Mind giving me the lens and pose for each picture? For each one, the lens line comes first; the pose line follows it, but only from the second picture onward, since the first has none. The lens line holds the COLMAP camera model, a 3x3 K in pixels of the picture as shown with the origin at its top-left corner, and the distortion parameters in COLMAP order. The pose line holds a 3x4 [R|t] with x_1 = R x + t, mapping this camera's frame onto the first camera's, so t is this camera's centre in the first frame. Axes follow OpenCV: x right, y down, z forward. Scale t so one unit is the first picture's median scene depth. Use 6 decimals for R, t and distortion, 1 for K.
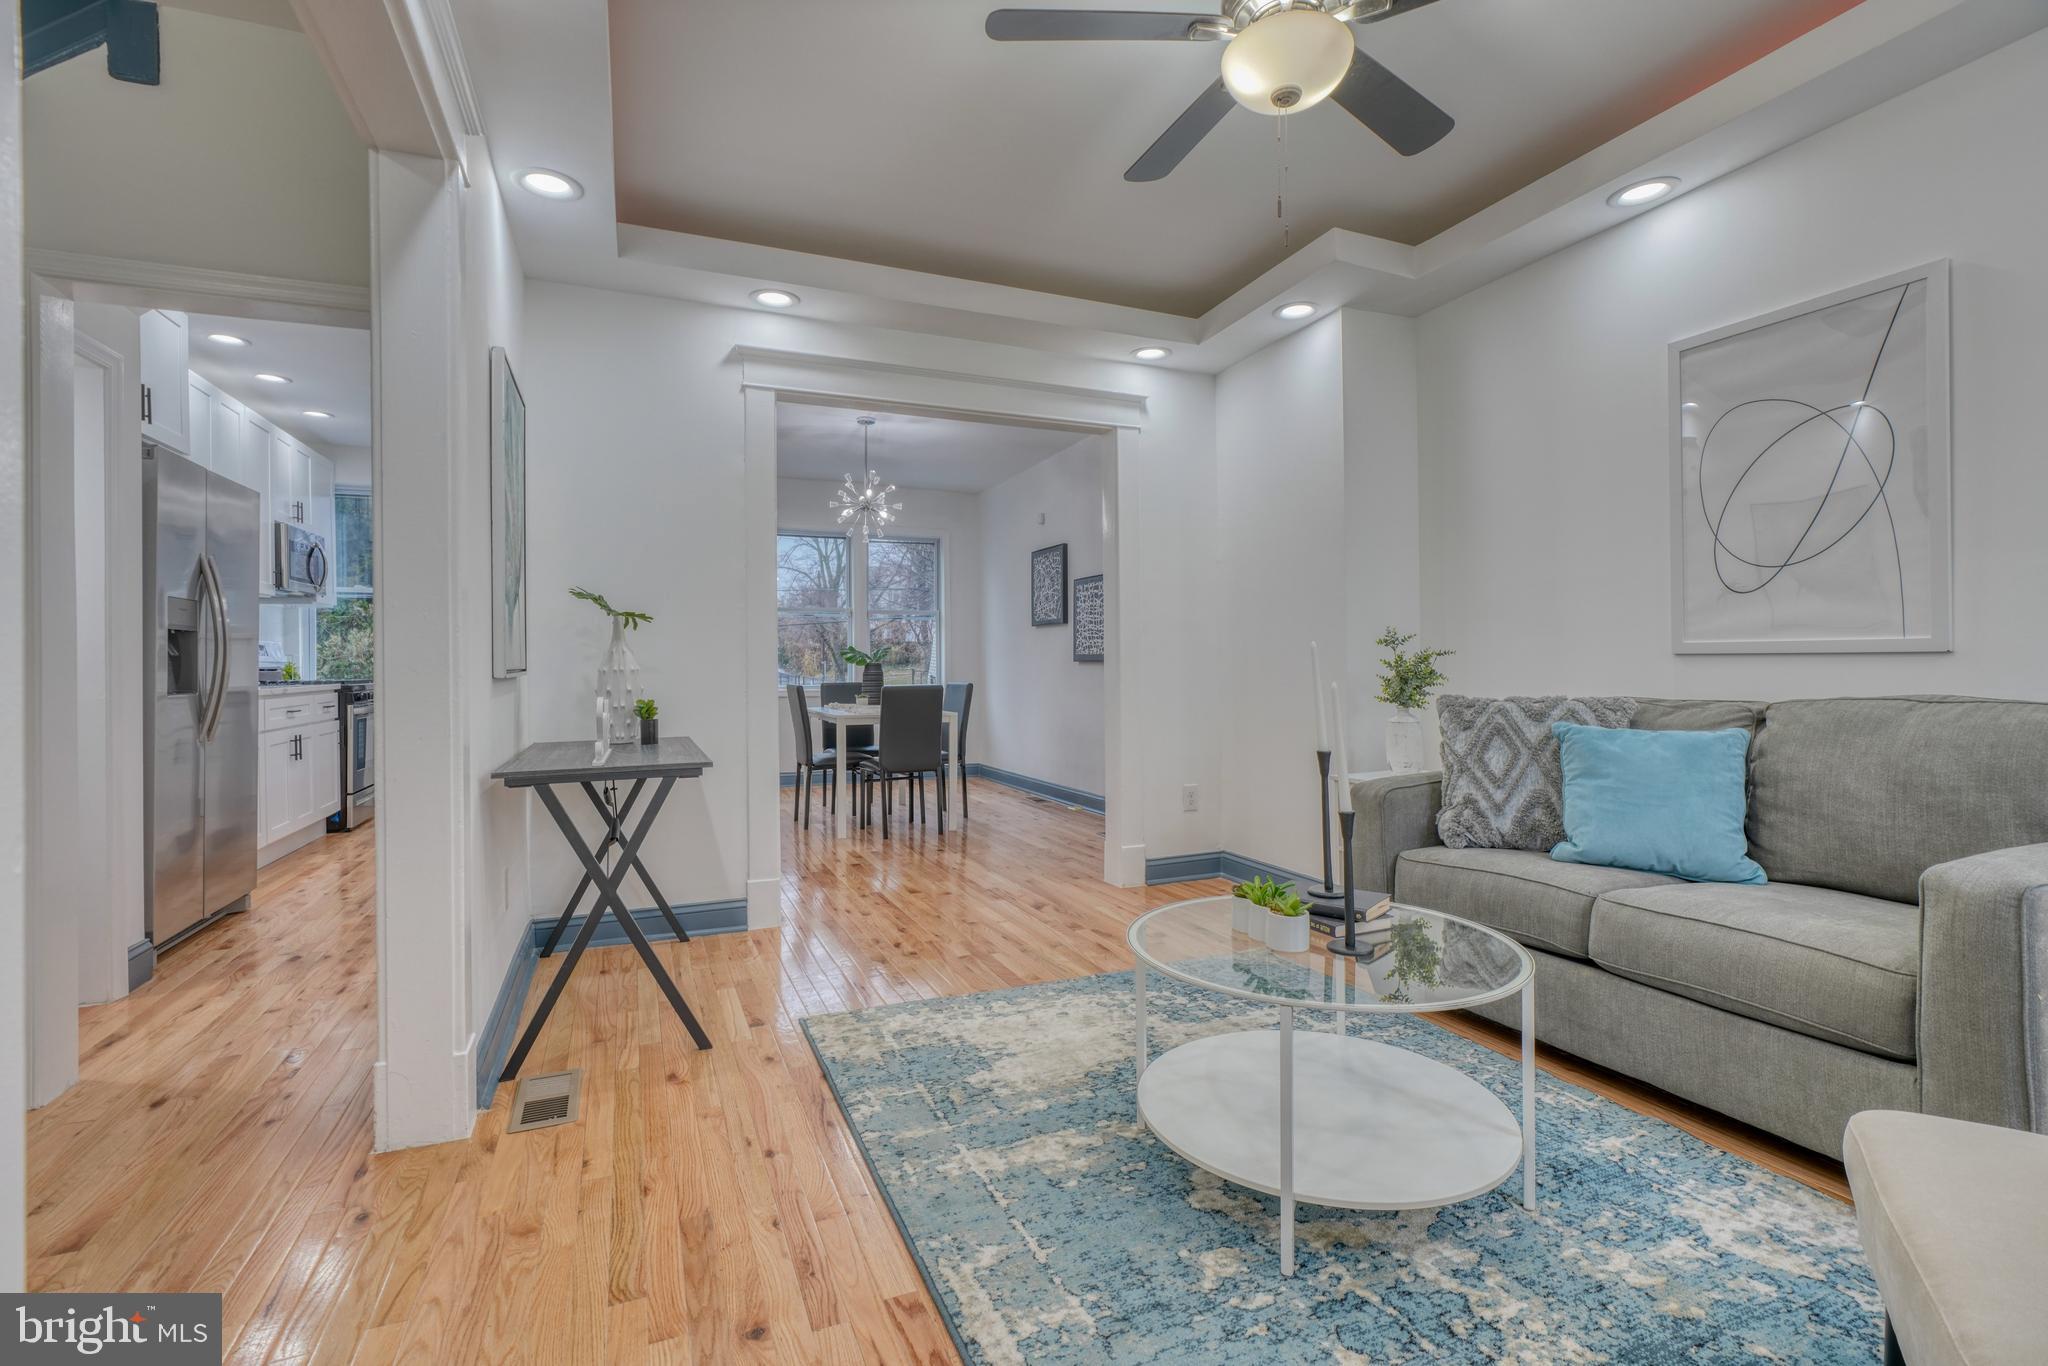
lens RADIAL K [[926.3, 0, 1020.9], [0, 926.3, 668.2], [0, 0, 1]] dist [-0.011247, 0.005302]
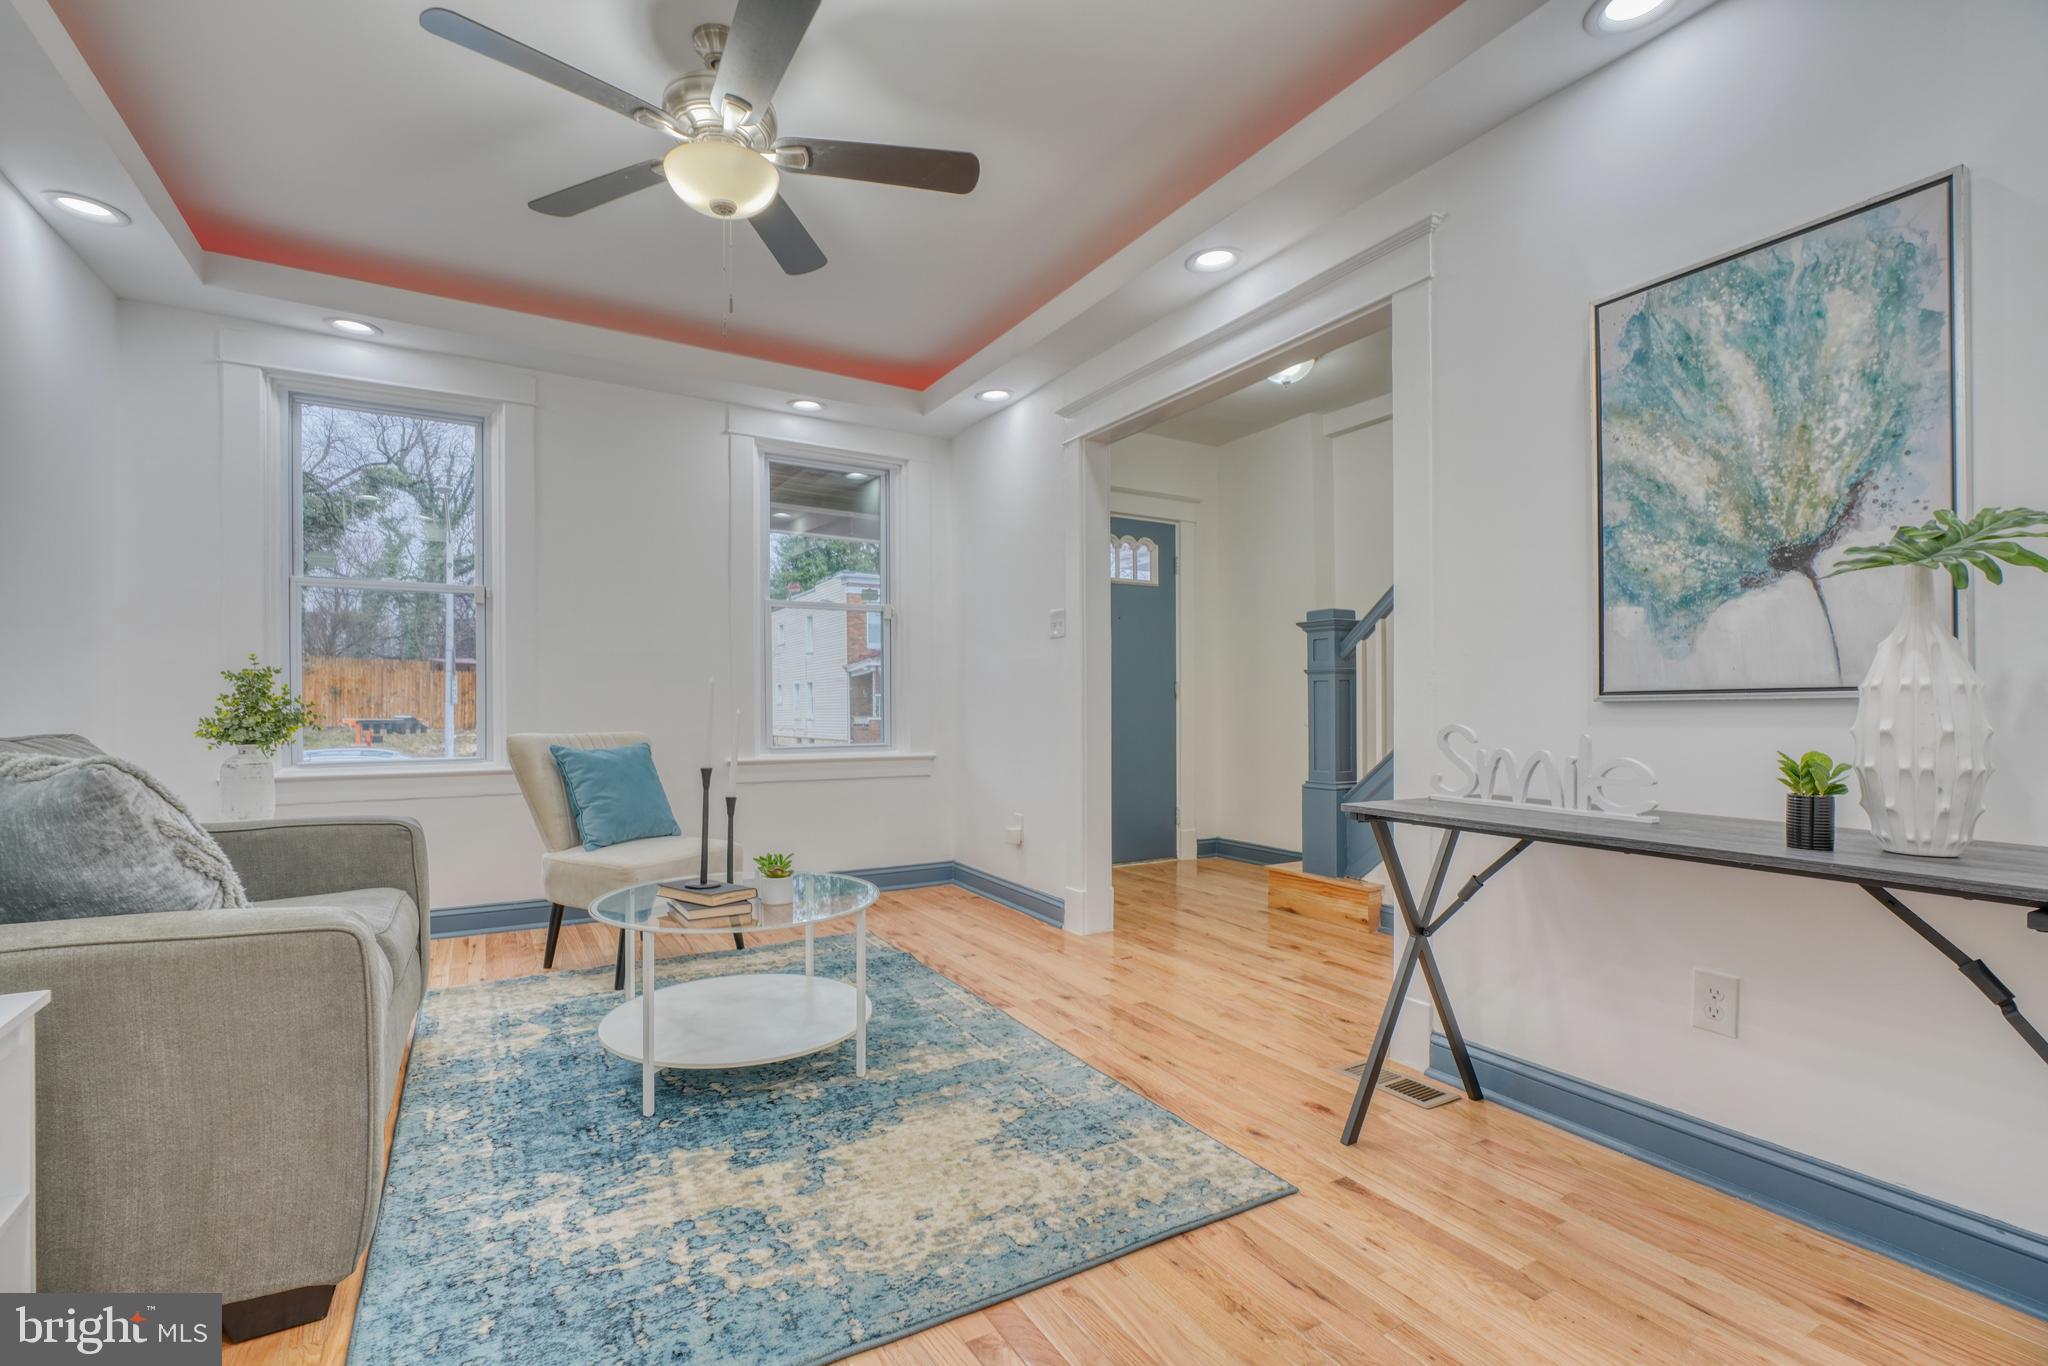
lens RADIAL K [[901.6, 0, 1012.2], [0, 901.6, 691.3], [0, 0, 1]] dist [-0.014223, 0.005442]
pose [[-0.991274, 0.004860, -0.131729, 0.066519], [0.006544, 0.999902, -0.012354, 0.005063], [0.131656, -0.013108, -0.991209, 1.681441]]
